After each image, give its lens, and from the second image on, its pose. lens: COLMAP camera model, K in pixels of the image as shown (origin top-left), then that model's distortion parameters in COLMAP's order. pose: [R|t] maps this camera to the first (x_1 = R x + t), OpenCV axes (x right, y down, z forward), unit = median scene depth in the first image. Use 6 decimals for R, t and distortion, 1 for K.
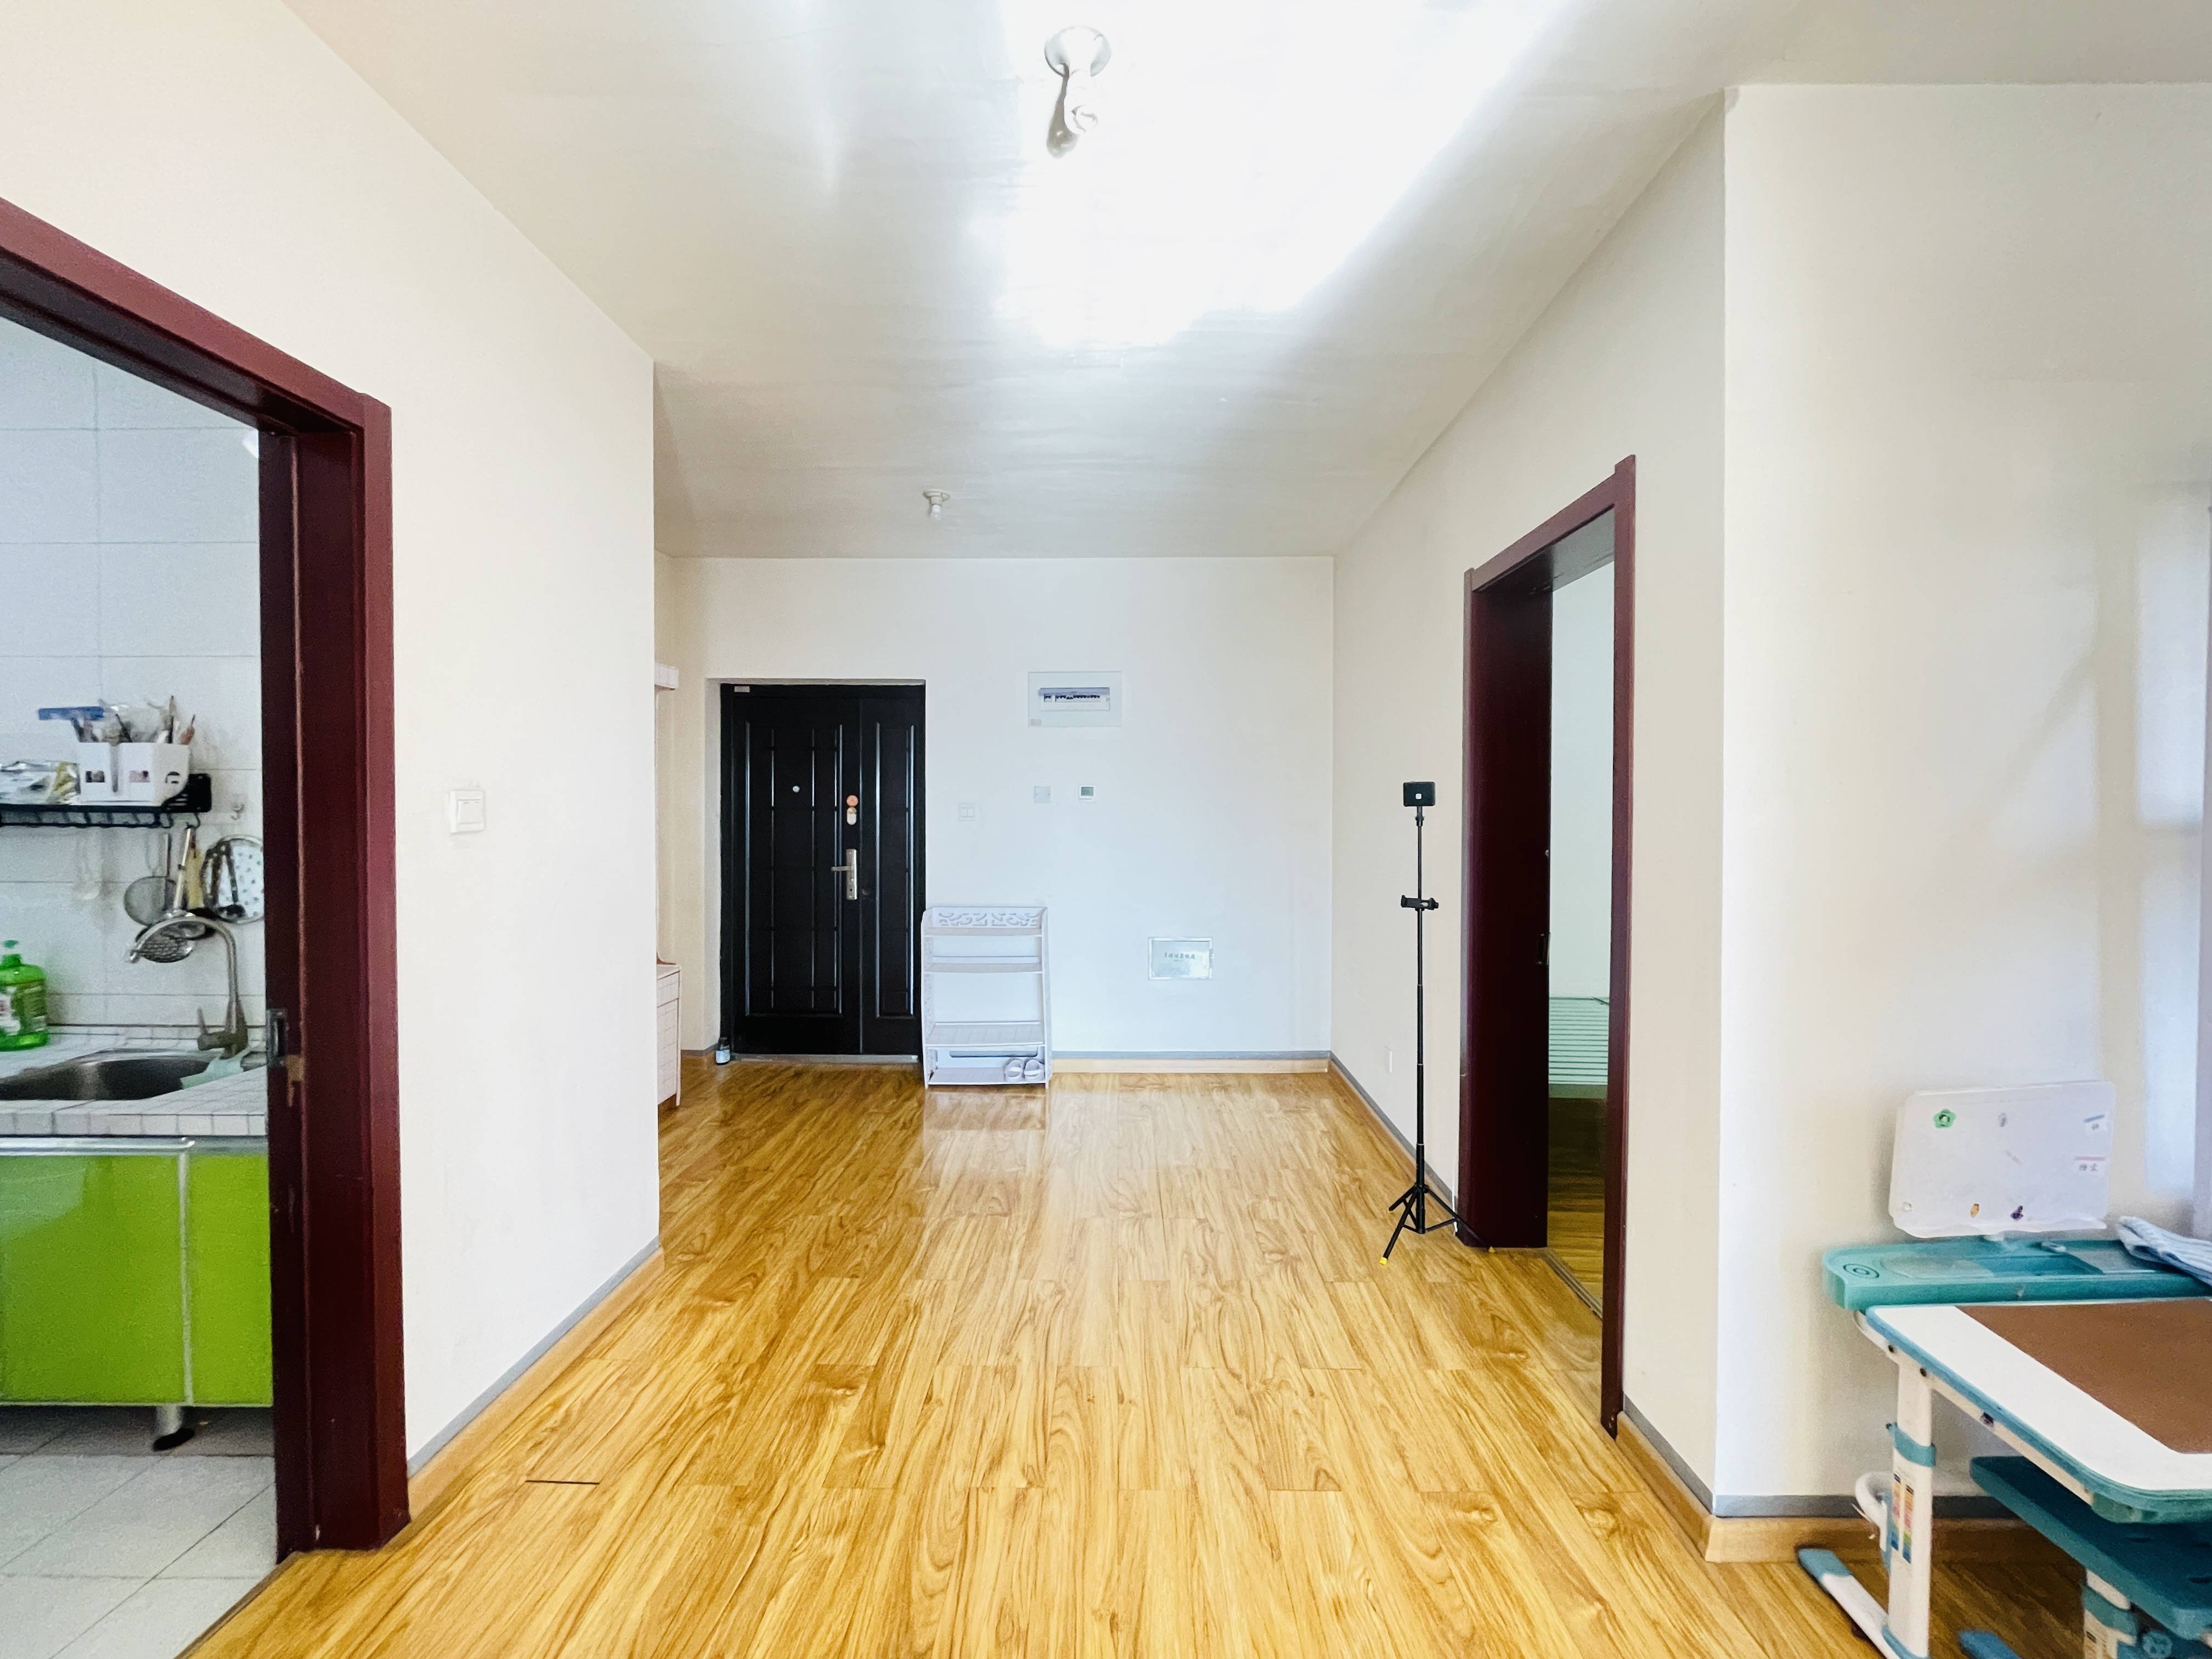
lens RADIAL K [[887.9, 0, 1111.0], [0, 887.9, 815.6], [0, 0, 1]] dist [-0.002994, -0.000602]
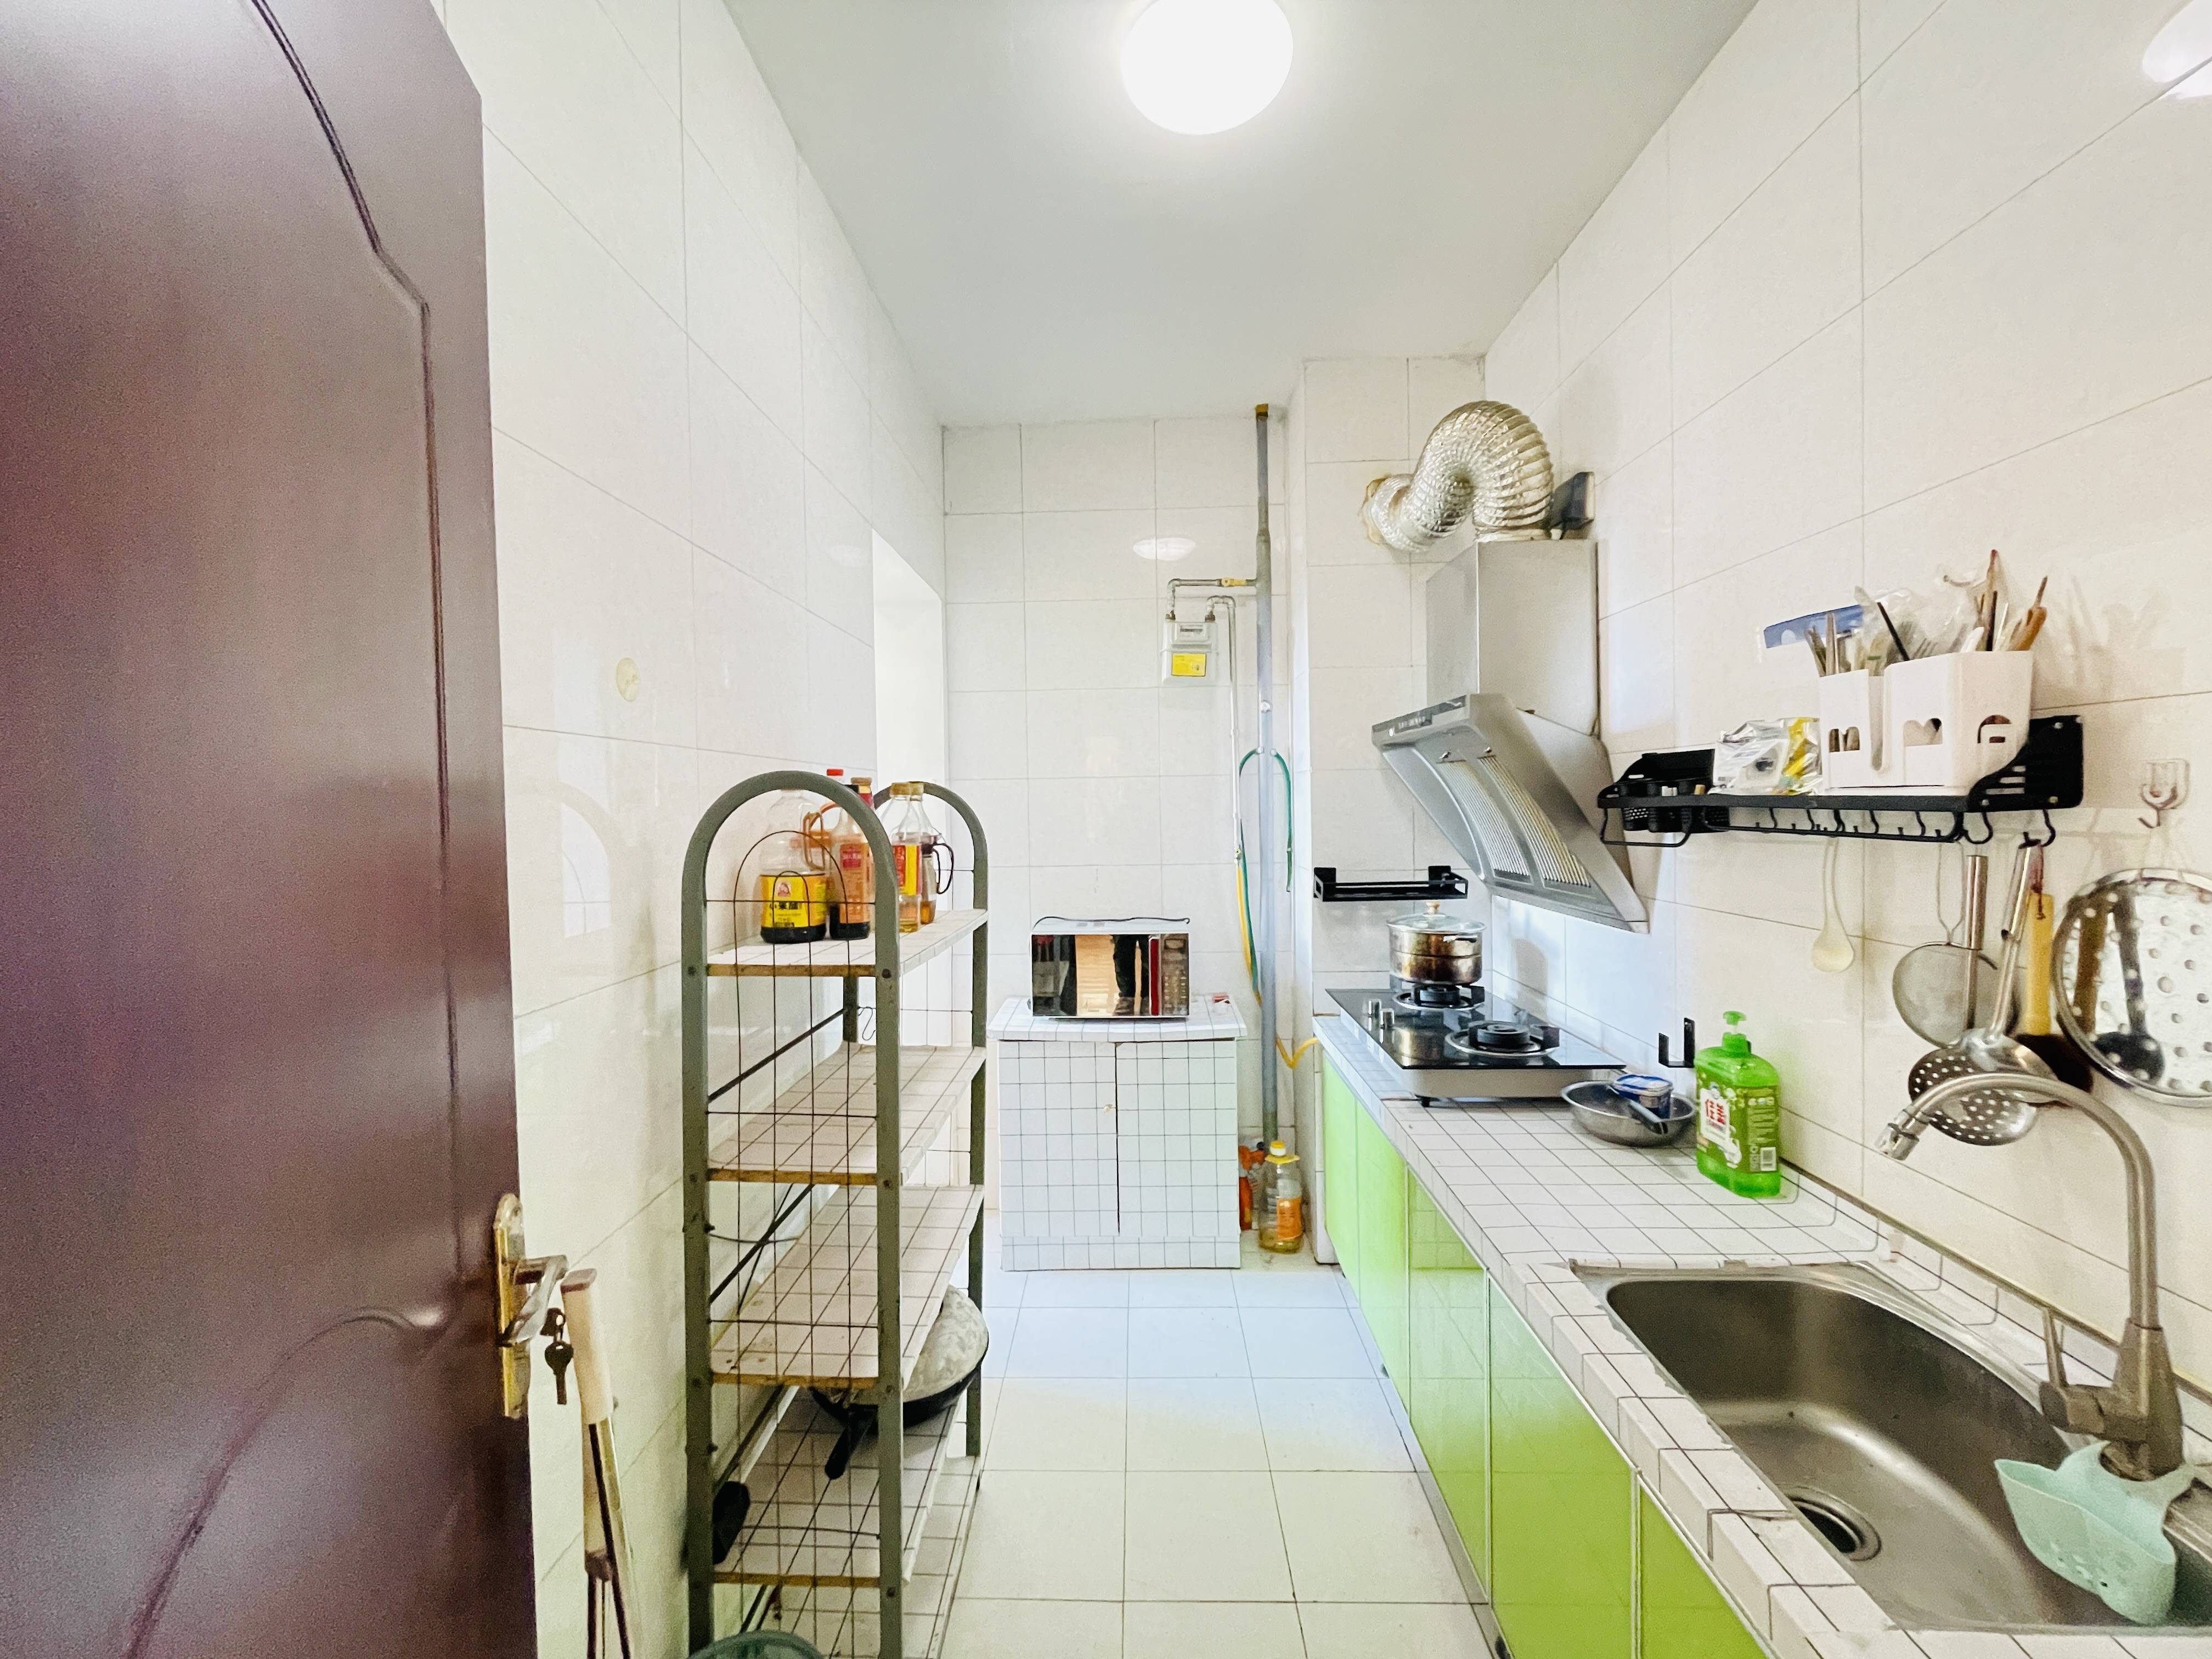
lens RADIAL K [[887.9, 0, 1100.5], [0, 887.9, 812.4], [0, 0, 1]] dist [-0.002994, -0.000602]
pose [[-0.030623, 0.007197, -0.999505, -0.603193], [-0.009225, 0.999929, 0.007483, -0.001531], [0.999488, 0.009450, -0.030554, 0.566190]]
